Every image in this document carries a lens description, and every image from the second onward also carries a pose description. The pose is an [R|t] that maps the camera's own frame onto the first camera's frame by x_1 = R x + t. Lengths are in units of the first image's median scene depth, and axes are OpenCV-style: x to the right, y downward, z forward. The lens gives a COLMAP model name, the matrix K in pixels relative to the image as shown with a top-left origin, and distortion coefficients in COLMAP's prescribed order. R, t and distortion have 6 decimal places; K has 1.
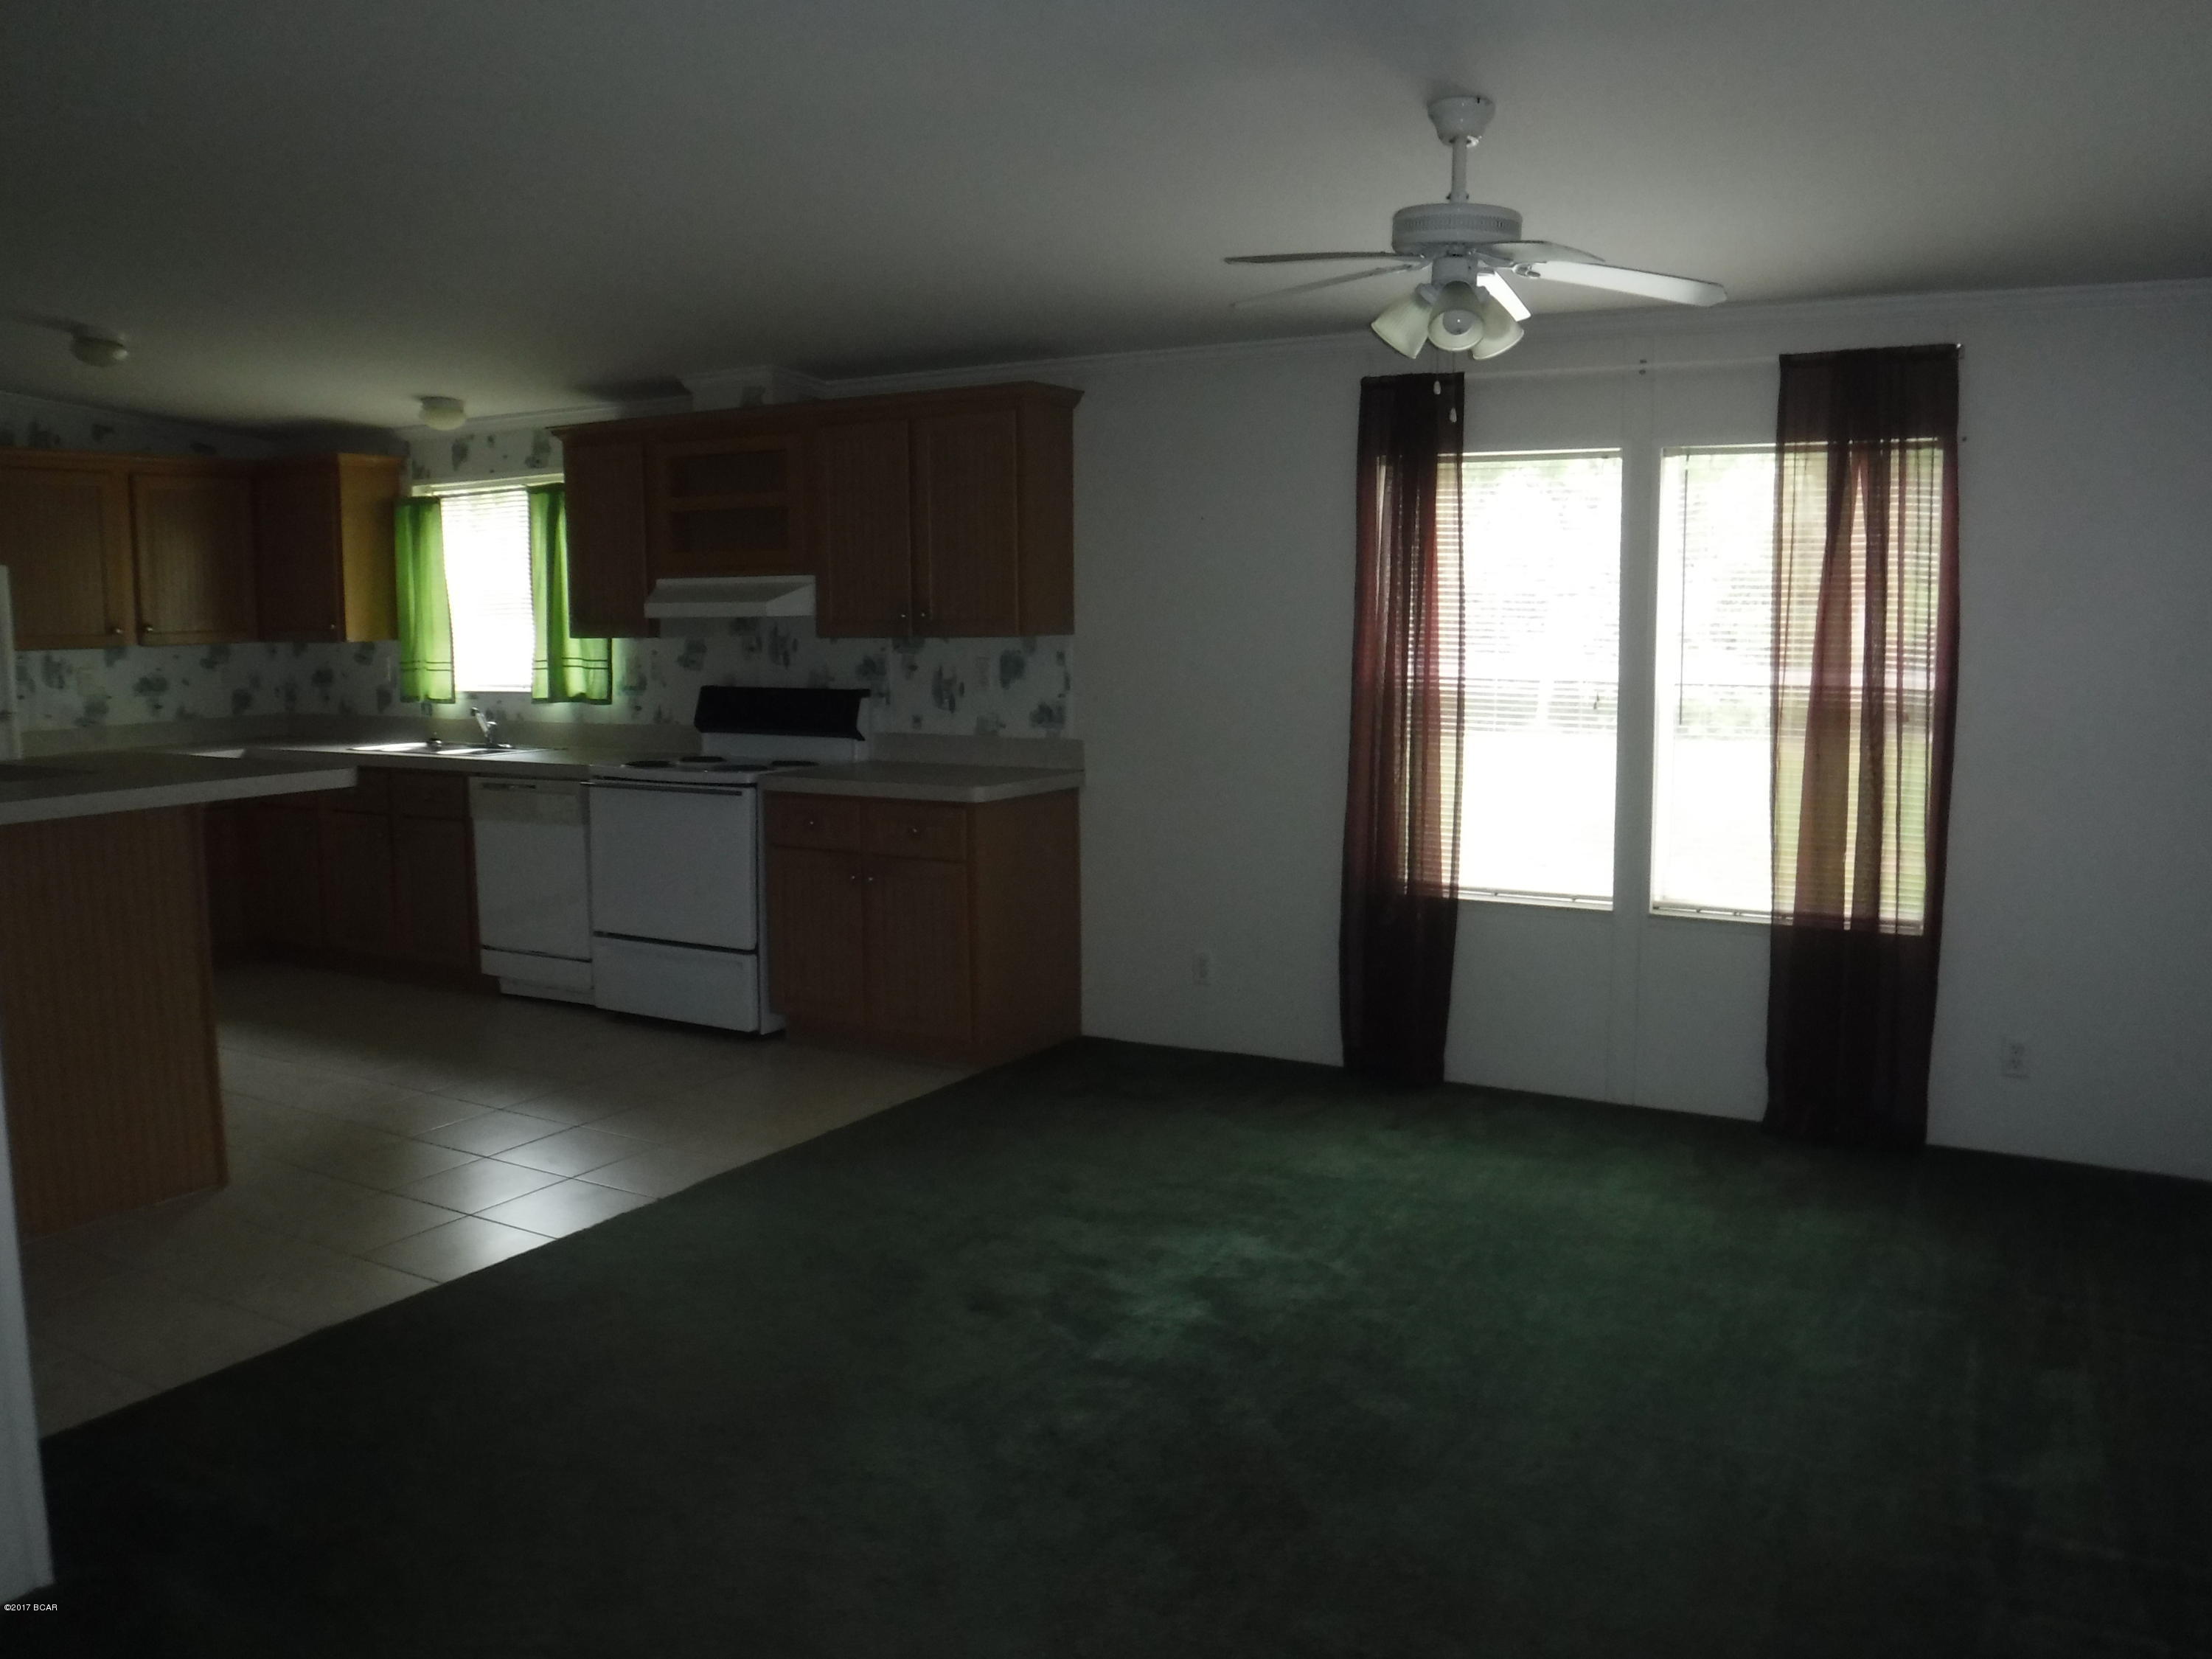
lens RADIAL K [[1771.0, 0, 1045.5], [0, 1771.0, 823.6], [0, 0, 1]] dist [-0.088664, 0.009221]
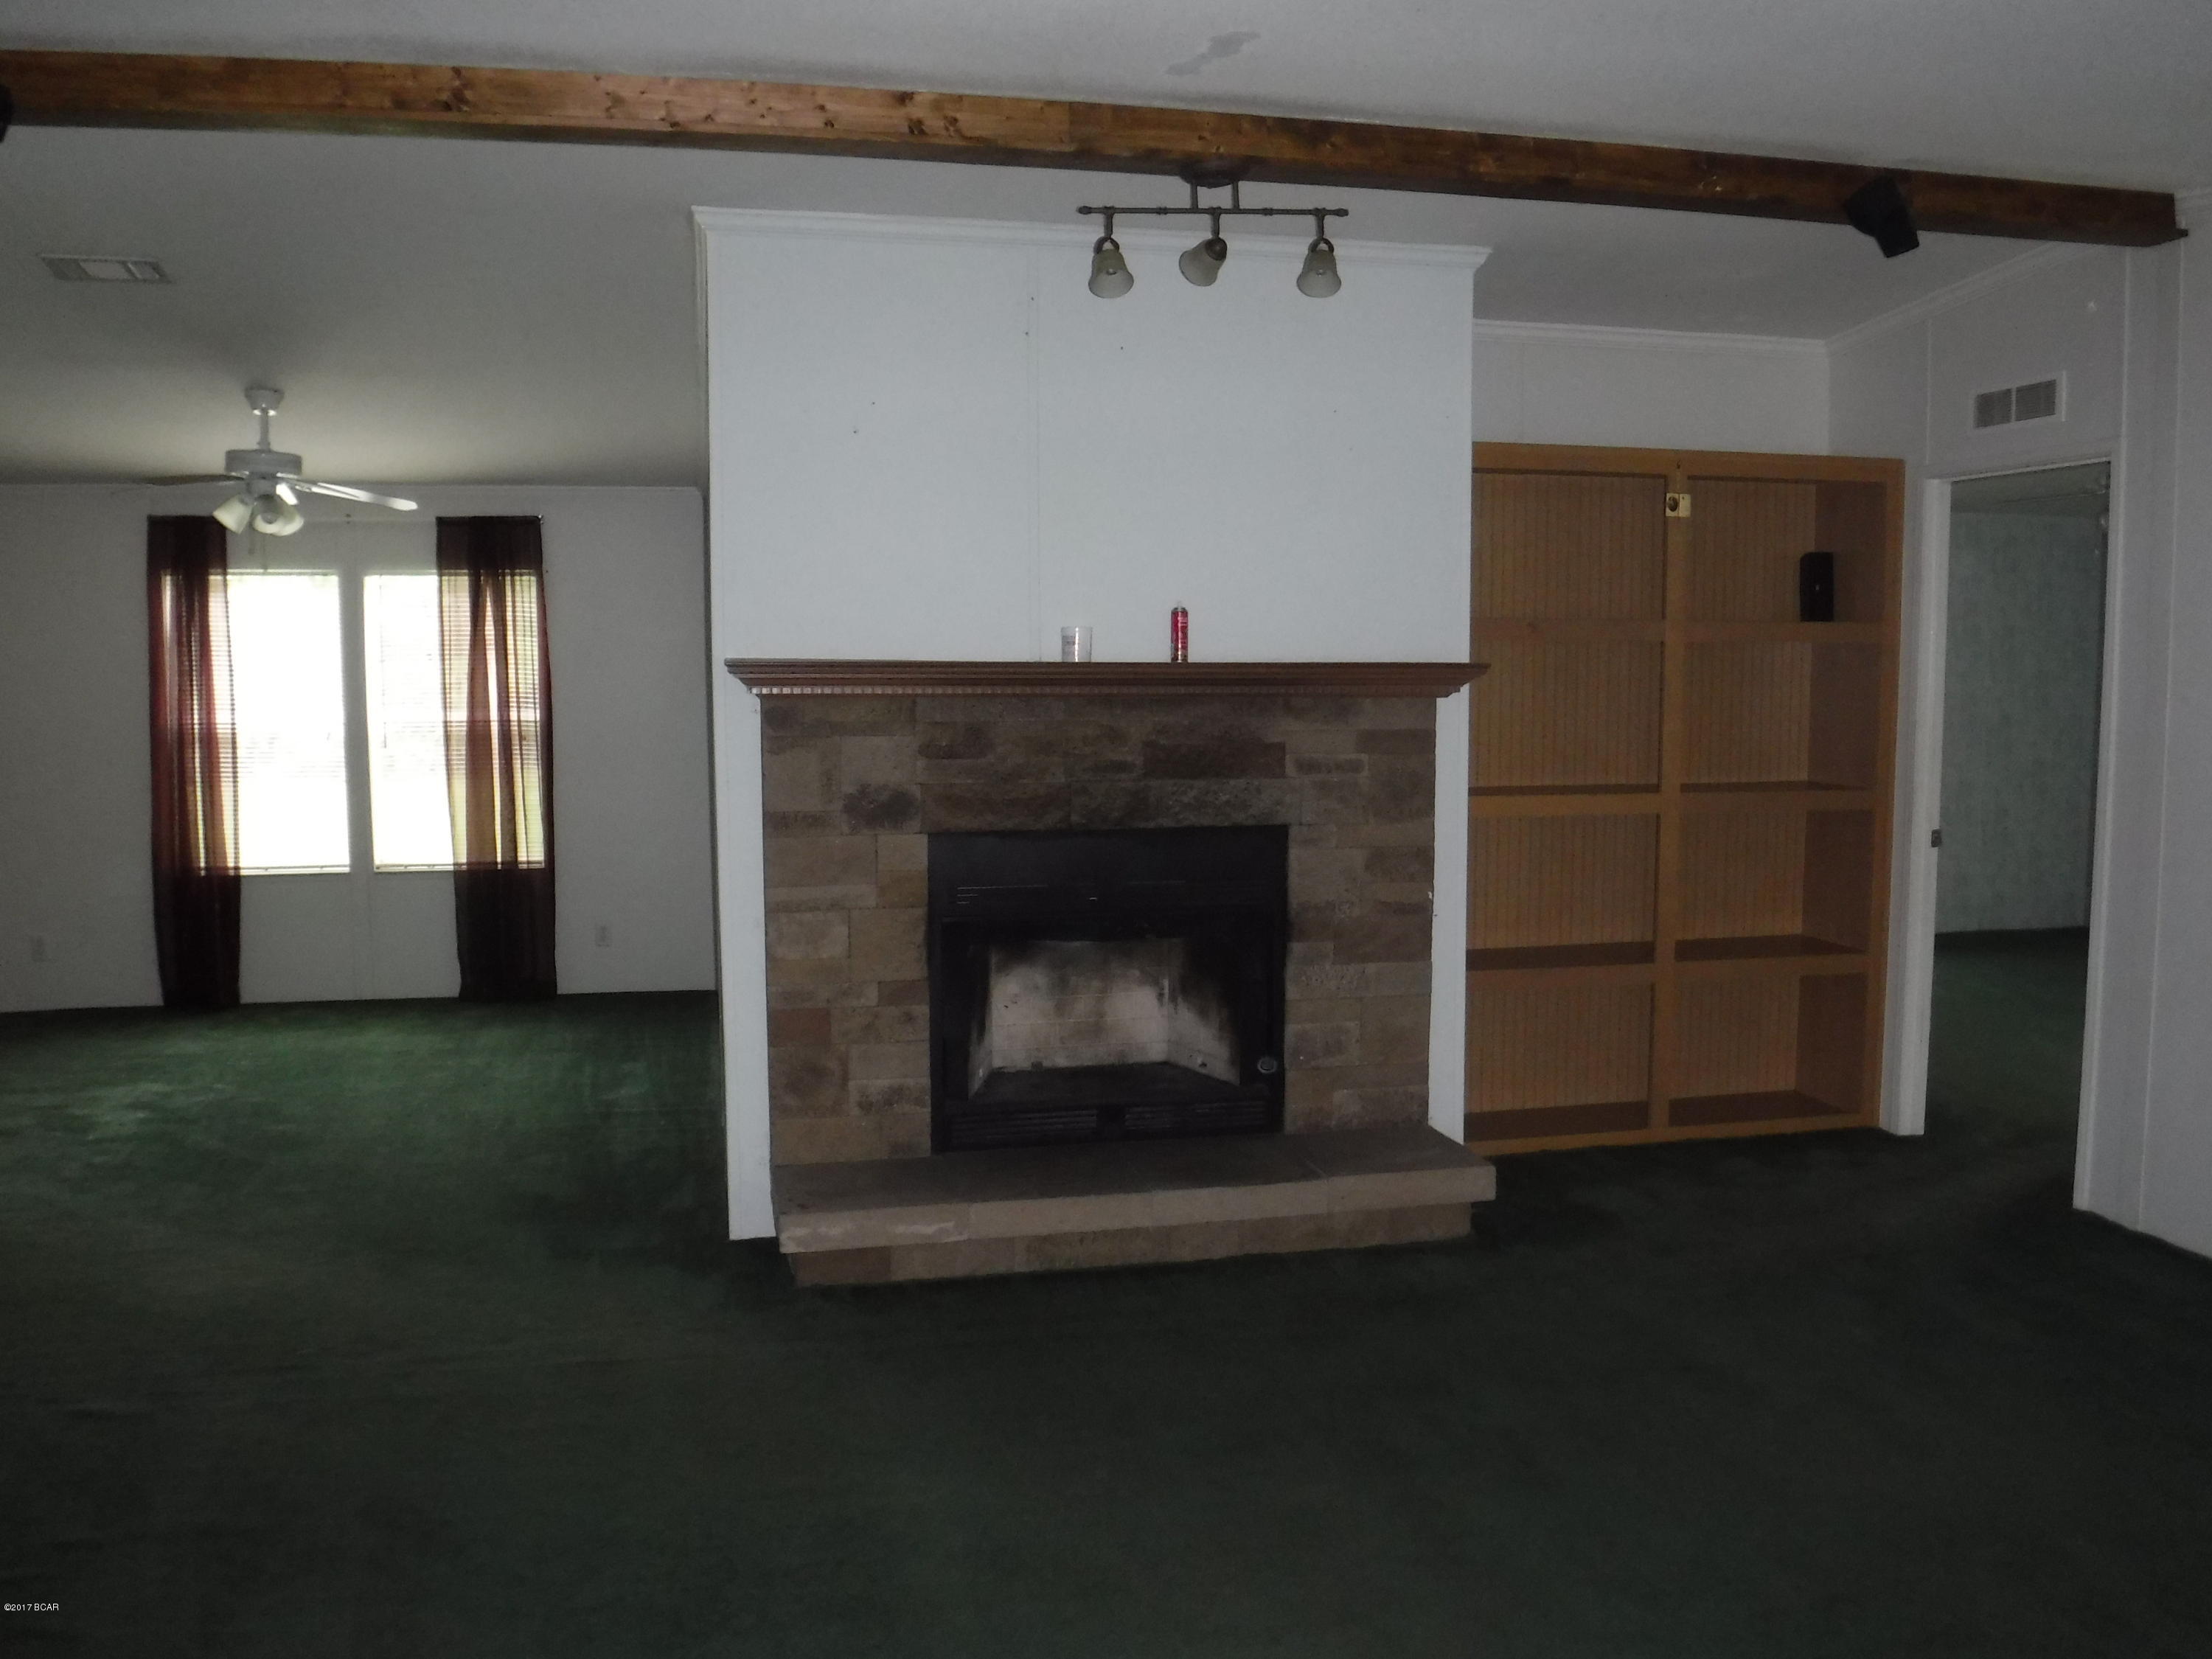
lens RADIAL K [[1771.0, 0, 1045.5], [0, 1771.0, 823.6], [0, 0, 1]] dist [-0.088664, 0.009221]
pose [[0.734898, -0.058830, 0.675621, -0.262527], [0.078129, 0.996942, 0.001826, 0.053734], [-0.673662, 0.051443, 0.737247, -0.540399]]
